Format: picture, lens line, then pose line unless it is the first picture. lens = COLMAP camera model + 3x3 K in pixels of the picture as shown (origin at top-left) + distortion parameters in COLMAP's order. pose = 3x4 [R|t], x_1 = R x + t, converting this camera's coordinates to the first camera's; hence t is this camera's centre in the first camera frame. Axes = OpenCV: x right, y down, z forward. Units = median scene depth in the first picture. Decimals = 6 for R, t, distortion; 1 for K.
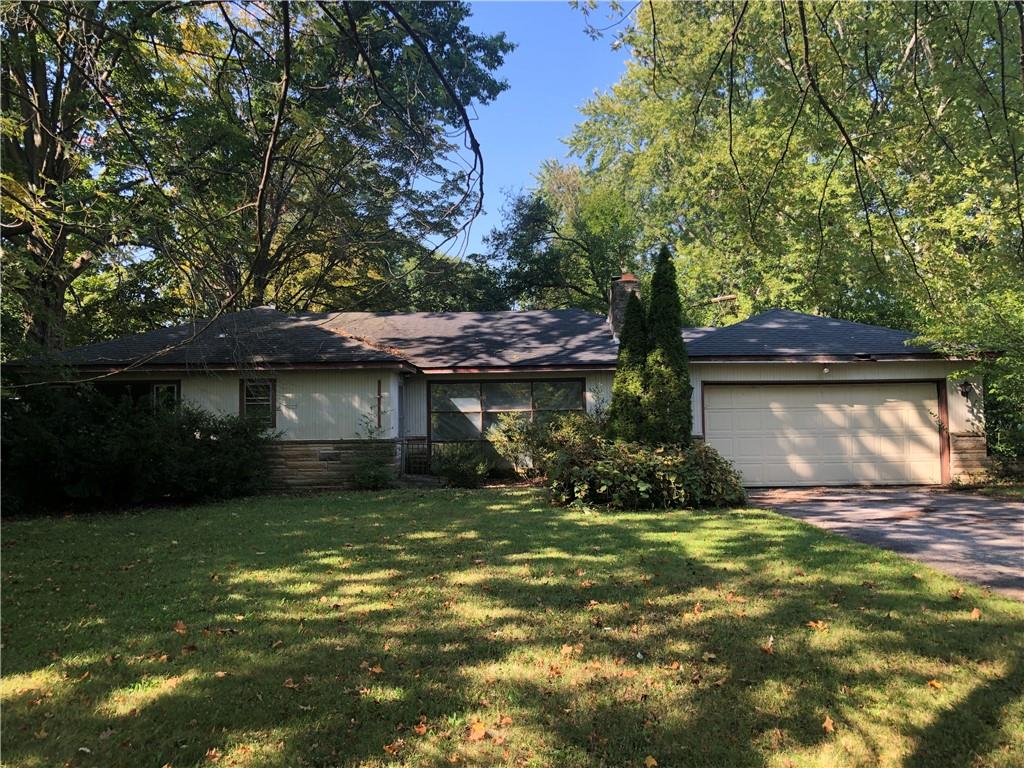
lens RADIAL K [[848.3, 0, 509.9], [0, 848.3, 386.4], [0, 0, 1]] dist [0.031103, -0.035656]
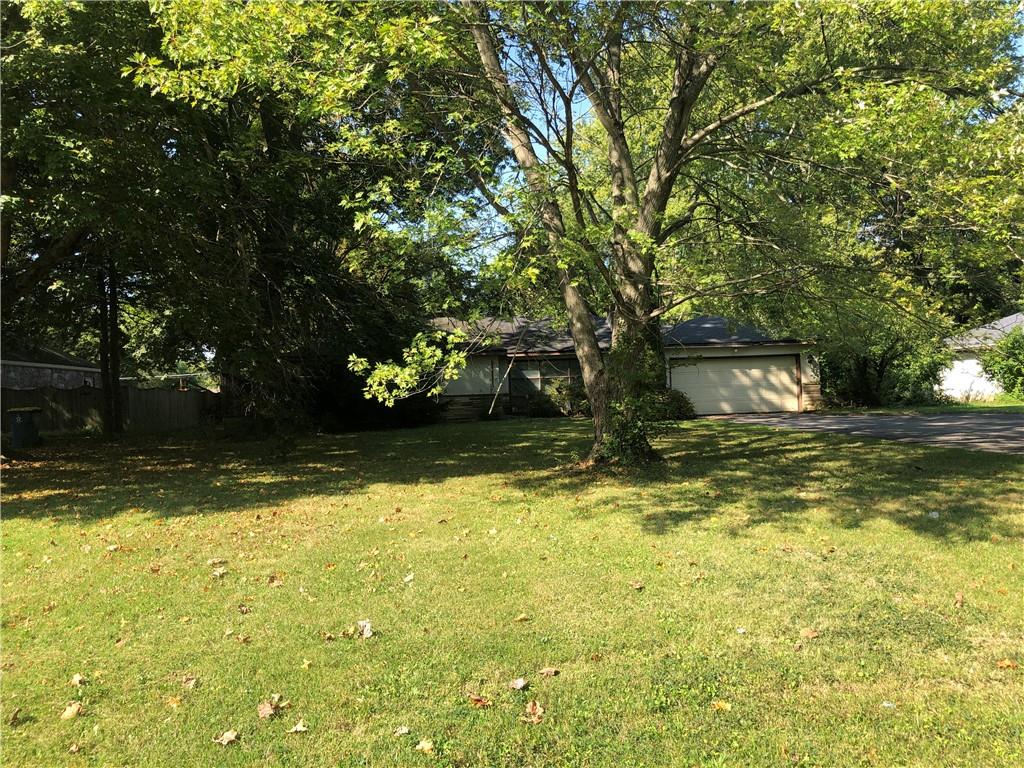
lens RADIAL K [[848.3, 0, 513.7], [0, 848.3, 381.6], [0, 0, 1]] dist [0.031103, -0.035656]
pose [[0.995748, -0.019685, 0.089993, -0.245893], [0.019214, 0.999797, 0.006093, 0.025244], [-0.090094, -0.004338, 0.995924, -0.705329]]
